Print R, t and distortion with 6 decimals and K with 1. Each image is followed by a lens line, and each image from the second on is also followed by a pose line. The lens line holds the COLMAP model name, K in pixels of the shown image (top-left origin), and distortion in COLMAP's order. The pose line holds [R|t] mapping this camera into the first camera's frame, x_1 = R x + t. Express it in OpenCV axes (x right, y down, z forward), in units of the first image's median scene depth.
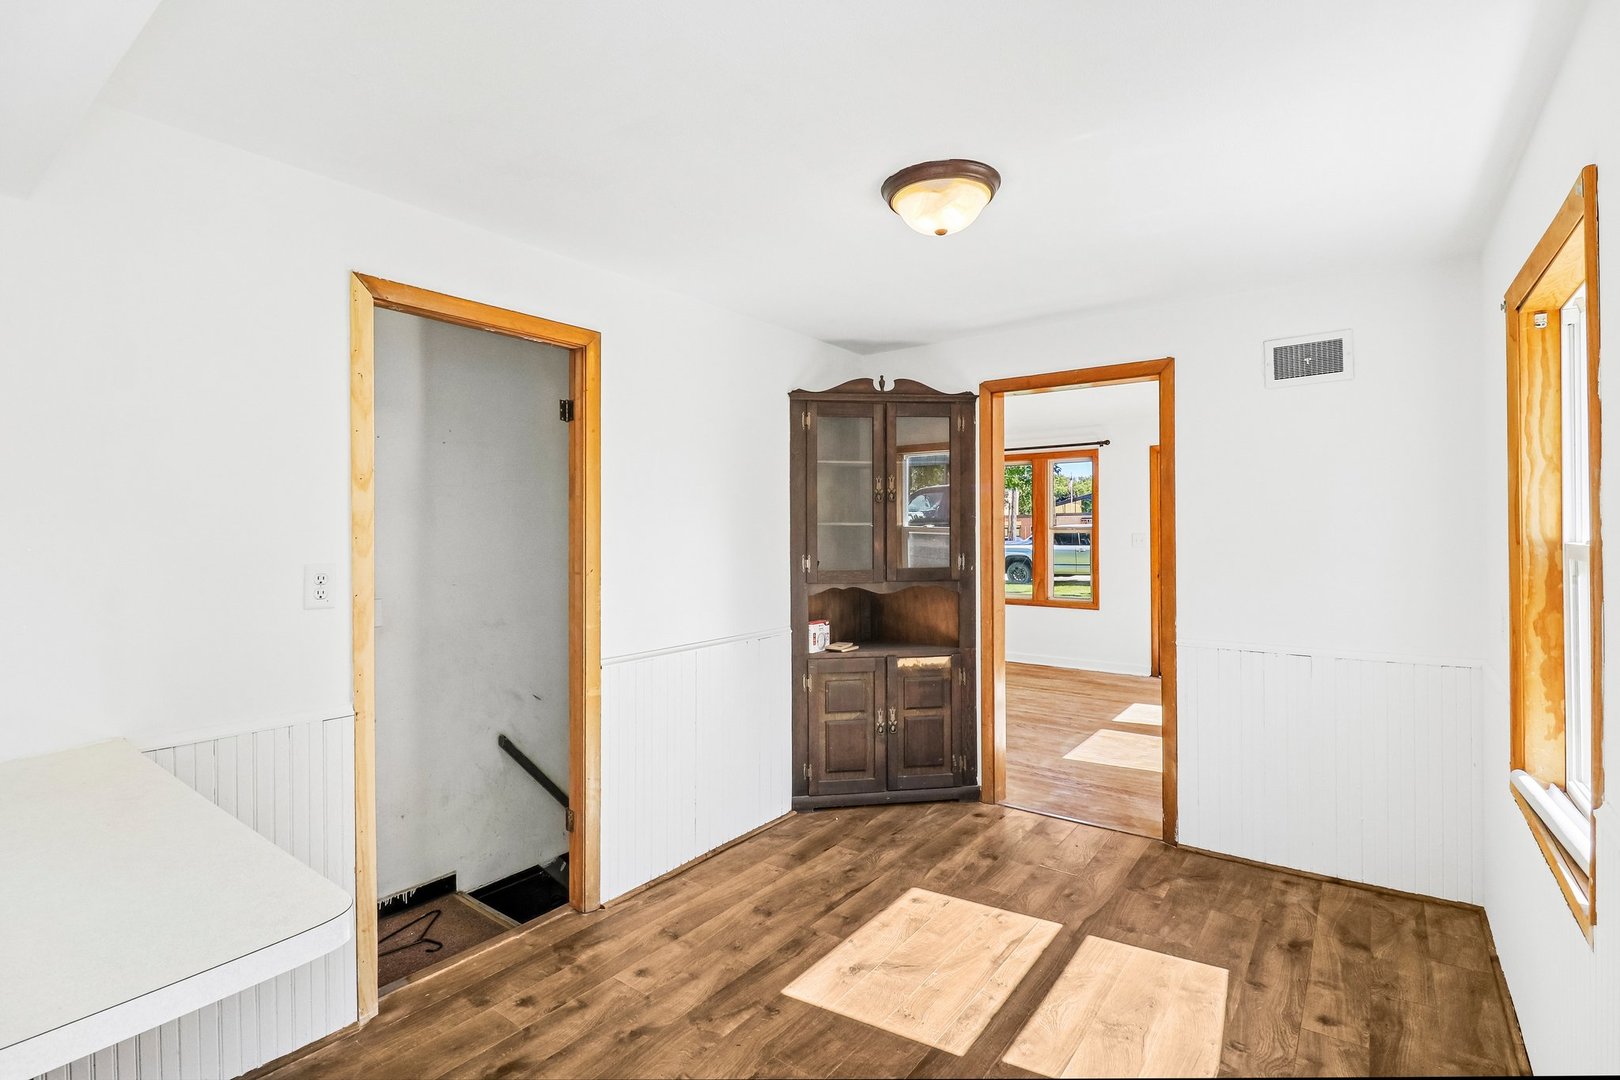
lens RADIAL K [[760.0, 0, 813.0], [0, 760.0, 523.3], [0, 0, 1]] dist [0.015621, -0.021677]
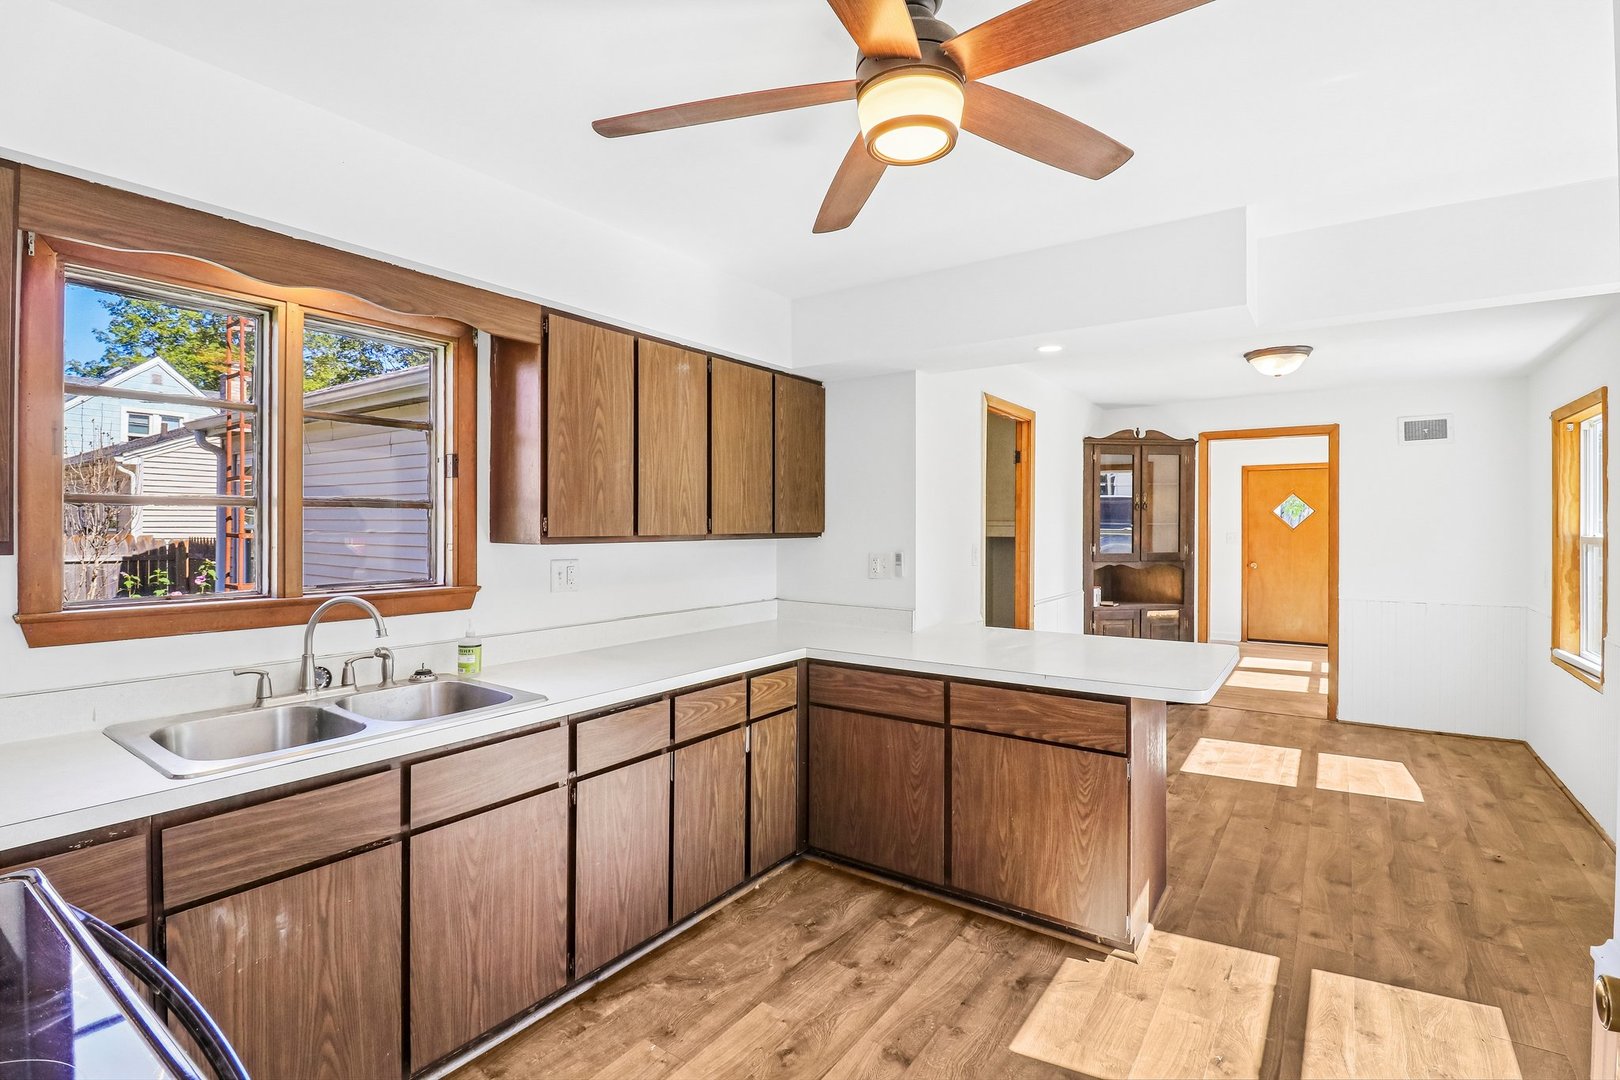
lens RADIAL K [[760.0, 0, 813.0], [0, 760.0, 523.3], [0, 0, 1]] dist [0.015621, -0.021677]
pose [[0.999298, 0.009997, 0.036103, -0.712989], [-0.010036, 0.999949, 0.000896, 0.005827], [-0.036092, -0.001257, 0.999348, -0.596454]]
